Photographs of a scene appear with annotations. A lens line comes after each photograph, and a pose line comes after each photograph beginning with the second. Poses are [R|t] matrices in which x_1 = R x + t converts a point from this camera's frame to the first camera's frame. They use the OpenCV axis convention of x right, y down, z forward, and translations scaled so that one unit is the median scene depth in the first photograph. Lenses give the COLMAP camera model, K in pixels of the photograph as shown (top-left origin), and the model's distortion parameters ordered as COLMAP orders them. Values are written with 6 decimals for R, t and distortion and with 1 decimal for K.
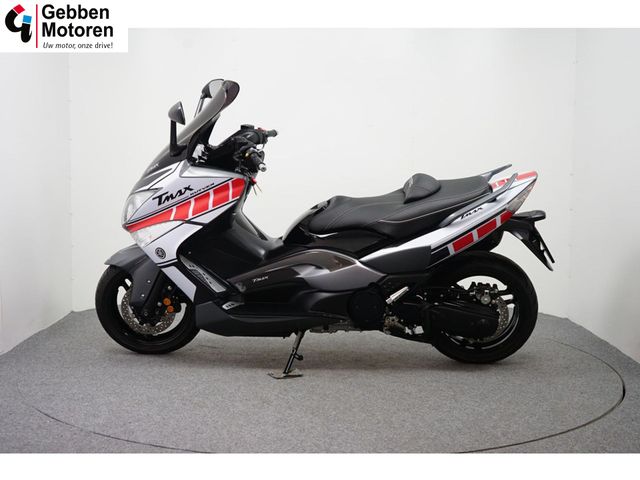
lens RADIAL K [[885.2, 0, 320.0], [0, 885.2, 240.0], [0, 0, 1]] dist [-0.008495, 0.000114]
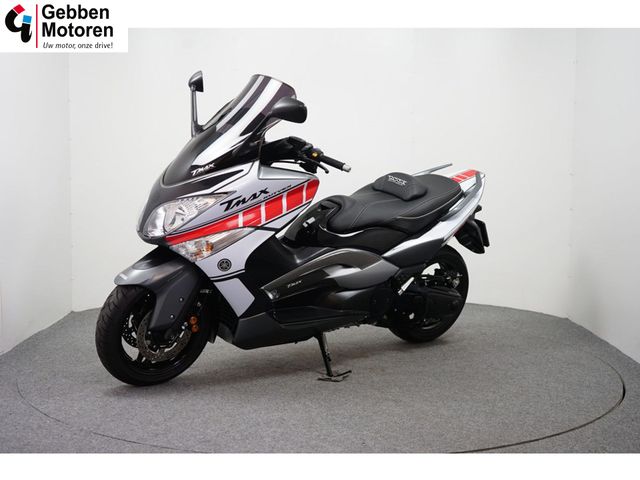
lens RADIAL K [[885.2, 0, 320.0], [0, 885.2, 240.0], [0, 0, 1]] dist [-0.008495, 0.000114]
pose [[0.738592, -0.061370, 0.671354, -0.712383], [0.056026, 0.997991, 0.029592, -0.031310], [-0.671821, 0.015757, 0.740546, 0.276691]]
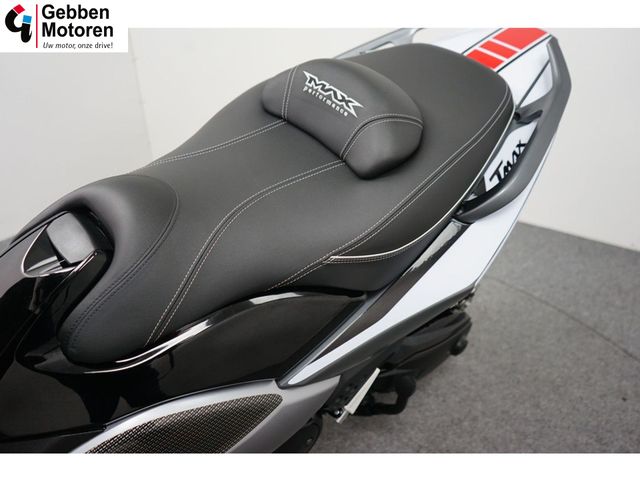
lens RADIAL K [[507.6, 0, 320.0], [0, 507.6, 240.0], [0, 0, 1]] dist [-0.006293, -0.001109]
pose [[0.717401, -0.336114, 0.610216, -0.032571], [0.080987, 0.910213, 0.406144, -0.094950], [-0.691937, -0.241949, 0.680209, 0.888802]]
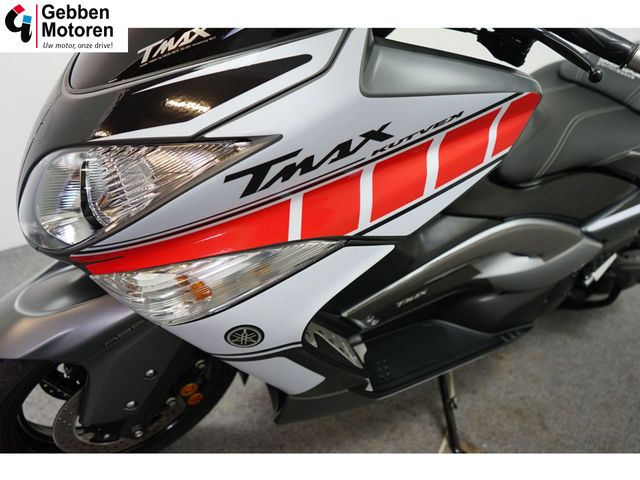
lens RADIAL K [[507.6, 0, 320.0], [0, 507.6, 240.0], [0, 0, 1]] dist [-0.006293, -0.001109]
pose [[0.809054, -0.217938, 0.545835, -0.251988], [0.001546, 0.929495, 0.368832, -0.084410], [-0.587733, -0.297561, 0.752348, 0.865537]]
